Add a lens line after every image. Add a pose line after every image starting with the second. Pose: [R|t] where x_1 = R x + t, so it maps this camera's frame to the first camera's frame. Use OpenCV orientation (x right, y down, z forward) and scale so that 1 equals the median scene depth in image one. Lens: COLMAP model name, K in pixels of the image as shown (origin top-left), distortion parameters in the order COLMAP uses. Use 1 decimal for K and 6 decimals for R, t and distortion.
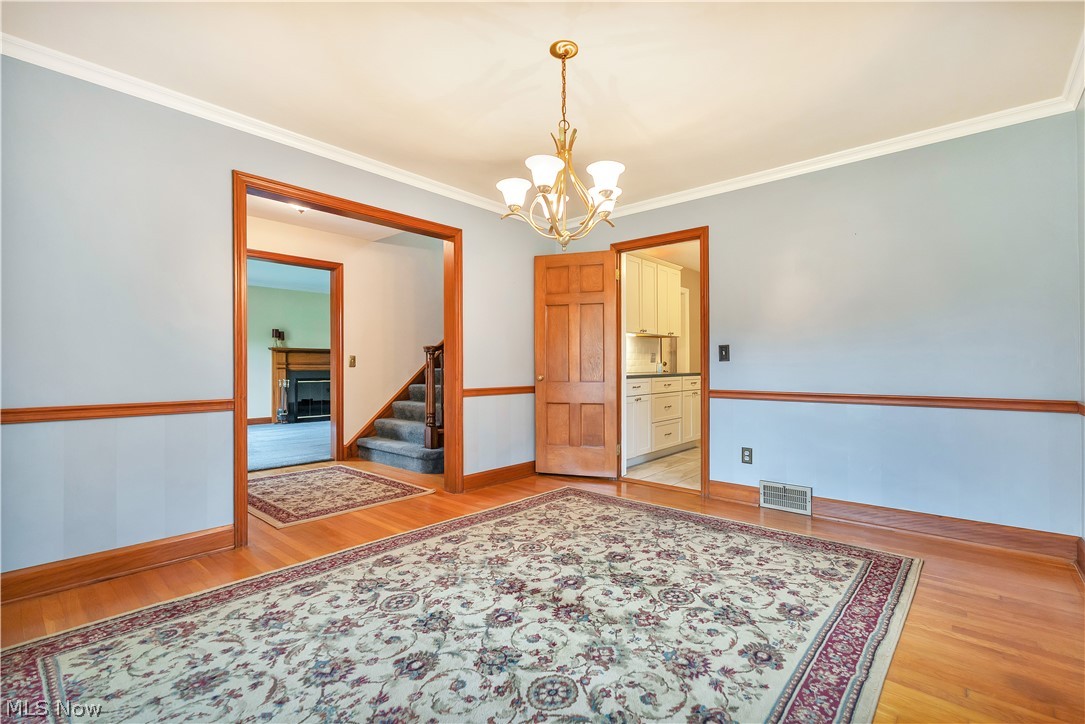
lens RADIAL K [[487.7, 0, 542.6], [0, 487.7, 353.2], [0, 0, 1]] dist [-0.006076, 0.000601]
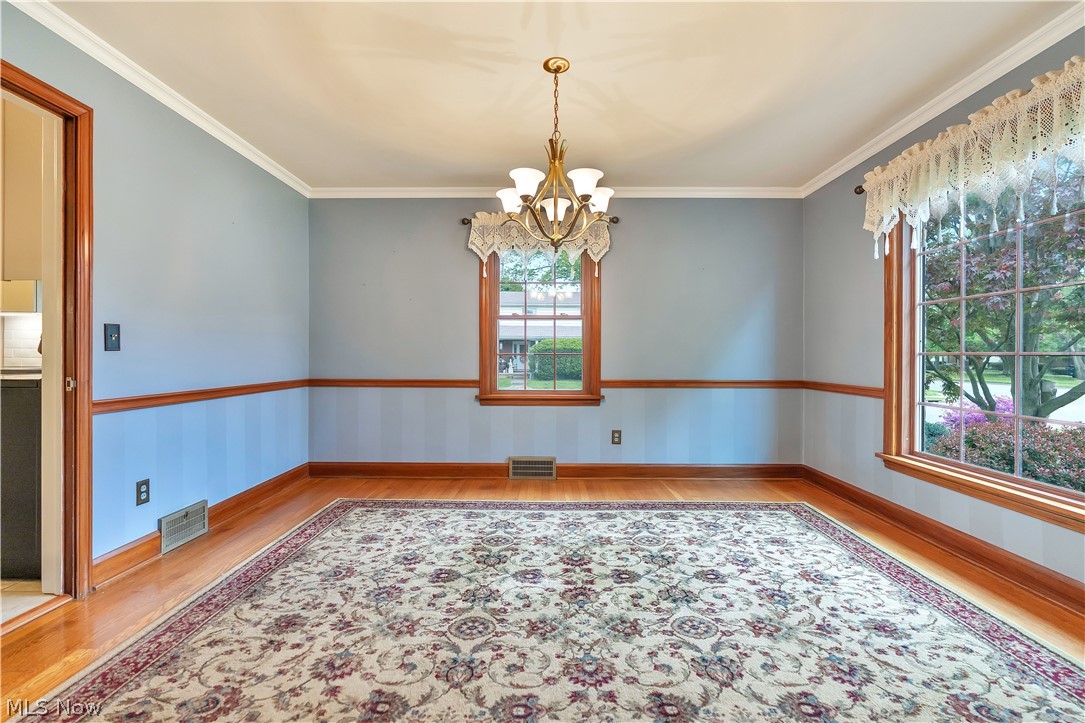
lens RADIAL K [[487.7, 0, 542.6], [0, 487.7, 352.7], [0, 0, 1]] dist [-0.006076, 0.000601]
pose [[-0.653572, 0.002258, 0.756861, -0.688774], [-0.022253, 0.999506, -0.022198, 0.032307], [-0.756538, -0.031350, -0.653198, 1.583724]]
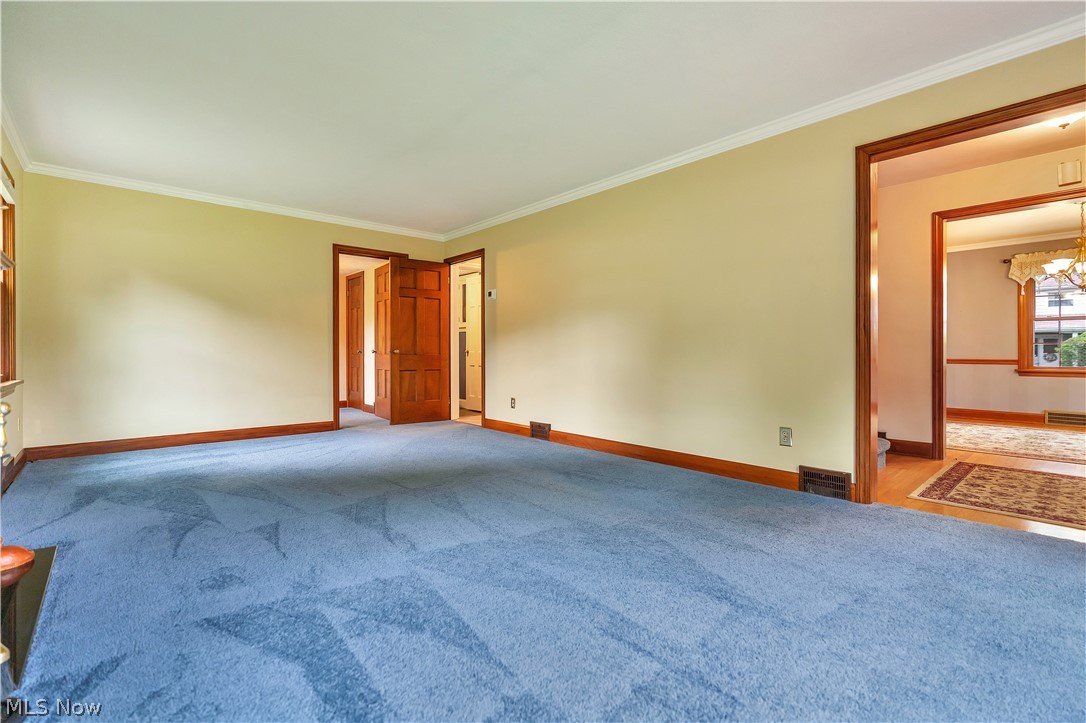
lens RADIAL K [[488.2, 0, 543.1], [0, 488.2, 352.7], [0, 0, 1]] dist [-0.006076, 0.000601]
pose [[0.129469, 0.001088, 0.991583, -2.280880], [-0.027852, 0.999609, 0.002539, 0.122929], [-0.991192, -0.027947, 0.129448, 2.911215]]
